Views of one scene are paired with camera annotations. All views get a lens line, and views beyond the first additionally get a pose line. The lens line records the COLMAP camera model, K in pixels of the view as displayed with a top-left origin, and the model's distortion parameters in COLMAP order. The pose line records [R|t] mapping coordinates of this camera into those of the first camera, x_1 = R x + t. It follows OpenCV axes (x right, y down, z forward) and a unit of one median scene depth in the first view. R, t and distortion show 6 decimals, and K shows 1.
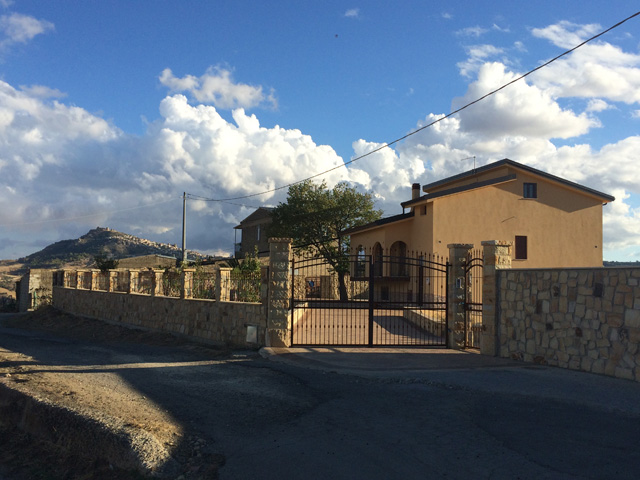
lens RADIAL K [[663.1, 0, 320.0], [0, 663.1, 240.0], [0, 0, 1]] dist [0.049780, 0.003061]
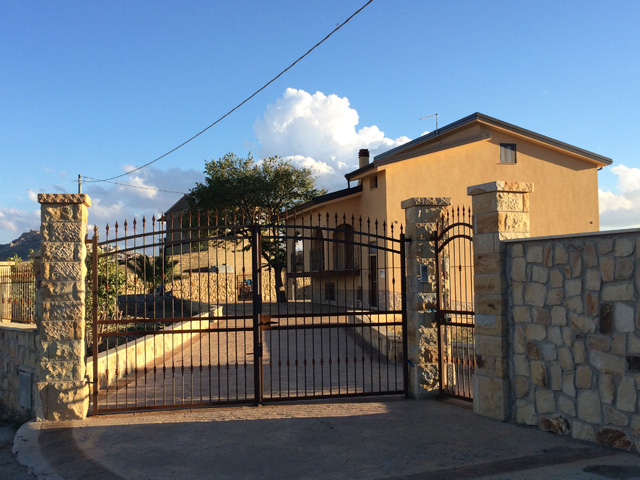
lens RADIAL K [[710.4, 0, 320.0], [0, 710.4, 240.0], [0, 0, 1]] dist [0.050429, 0.023123]
pose [[0.997173, -0.034707, 0.066641, 0.089526], [0.034173, 0.999374, 0.009132, 0.030941], [-0.066917, -0.006829, 0.997735, 0.445291]]
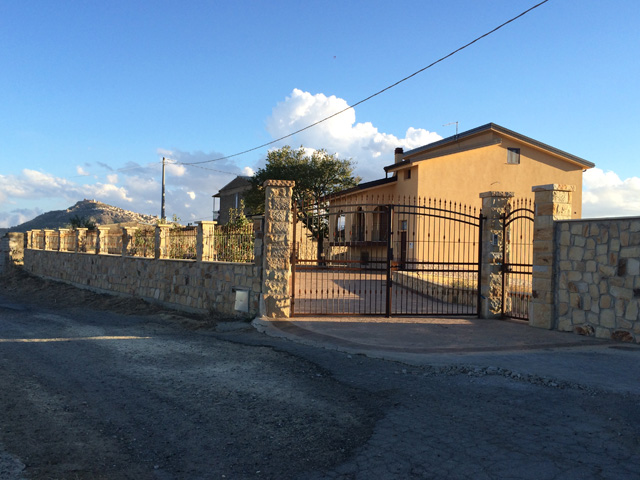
lens RADIAL K [[600.3, 0, 320.0], [0, 600.3, 240.0], [0, 0, 1]] dist [0.048233, -0.014675]
pose [[0.998732, 0.006721, 0.049886, -0.044812], [-0.008988, 0.998930, 0.045367, 0.033526], [-0.049528, -0.045758, 0.997724, 0.267623]]
